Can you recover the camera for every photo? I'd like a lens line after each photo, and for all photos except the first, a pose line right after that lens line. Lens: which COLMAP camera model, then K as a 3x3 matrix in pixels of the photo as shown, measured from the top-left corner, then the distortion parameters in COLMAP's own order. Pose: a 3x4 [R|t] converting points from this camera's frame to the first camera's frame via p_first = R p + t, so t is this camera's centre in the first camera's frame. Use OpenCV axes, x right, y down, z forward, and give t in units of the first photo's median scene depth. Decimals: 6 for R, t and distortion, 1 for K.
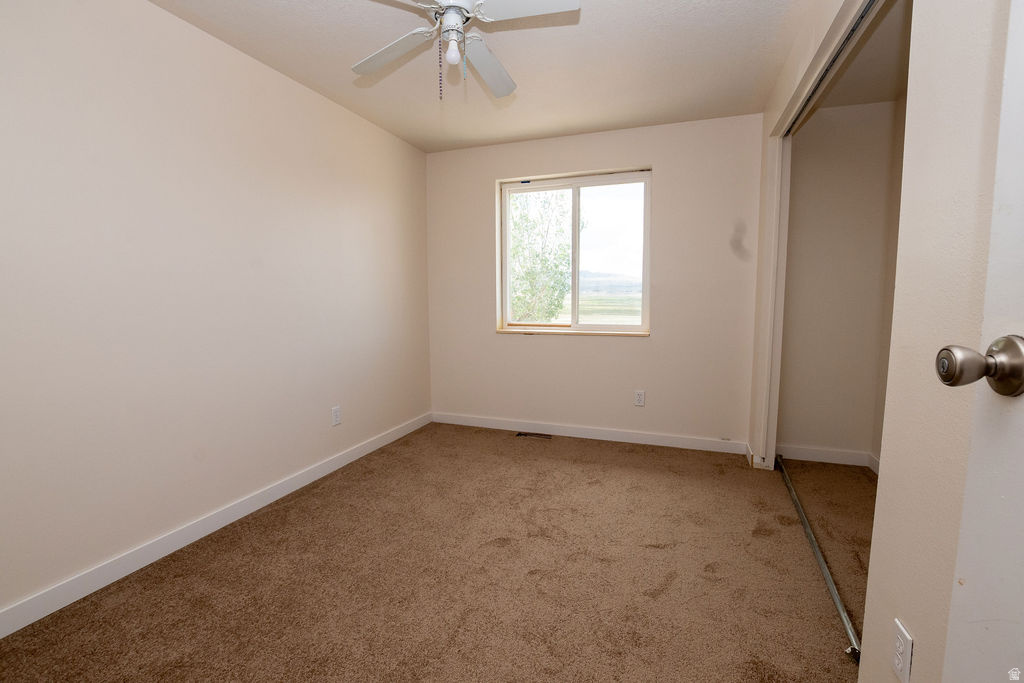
lens RADIAL K [[448.1, 0, 491.4], [0, 448.1, 343.7], [0, 0, 1]] dist [0.000860, 0.007485]
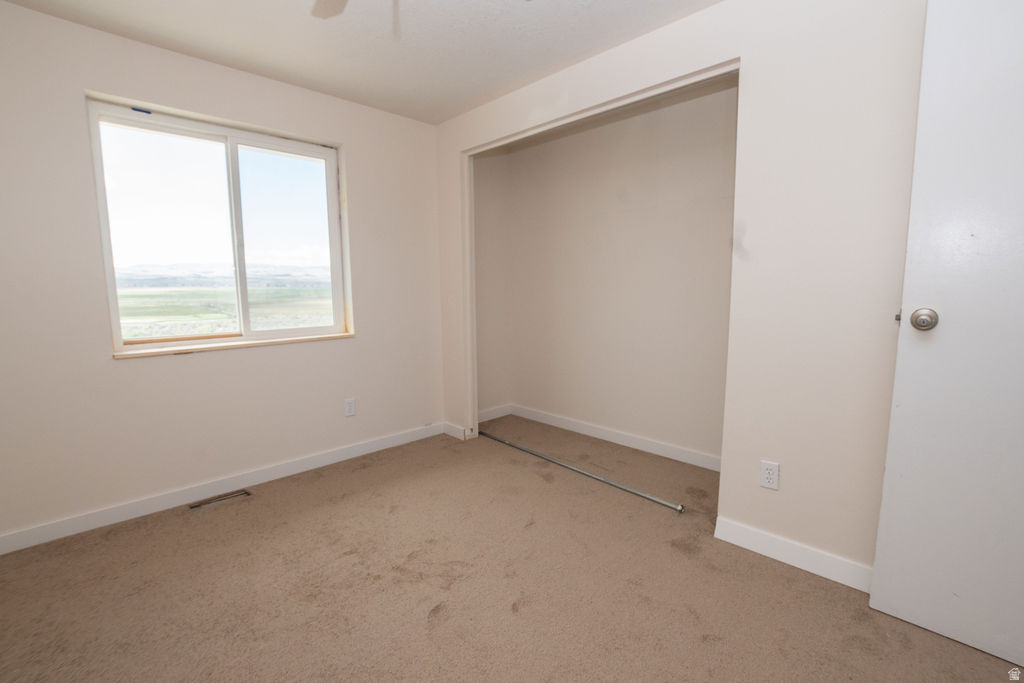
lens RADIAL K [[455.3, 0, 535.4], [0, 455.3, 346.7], [0, 0, 1]] dist [-0.003124, -0.000614]
pose [[0.422550, -0.120311, 0.898319, -0.323070], [0.104268, 0.991023, 0.083682, -0.036336], [-0.900322, 0.058306, 0.431301, 0.283501]]
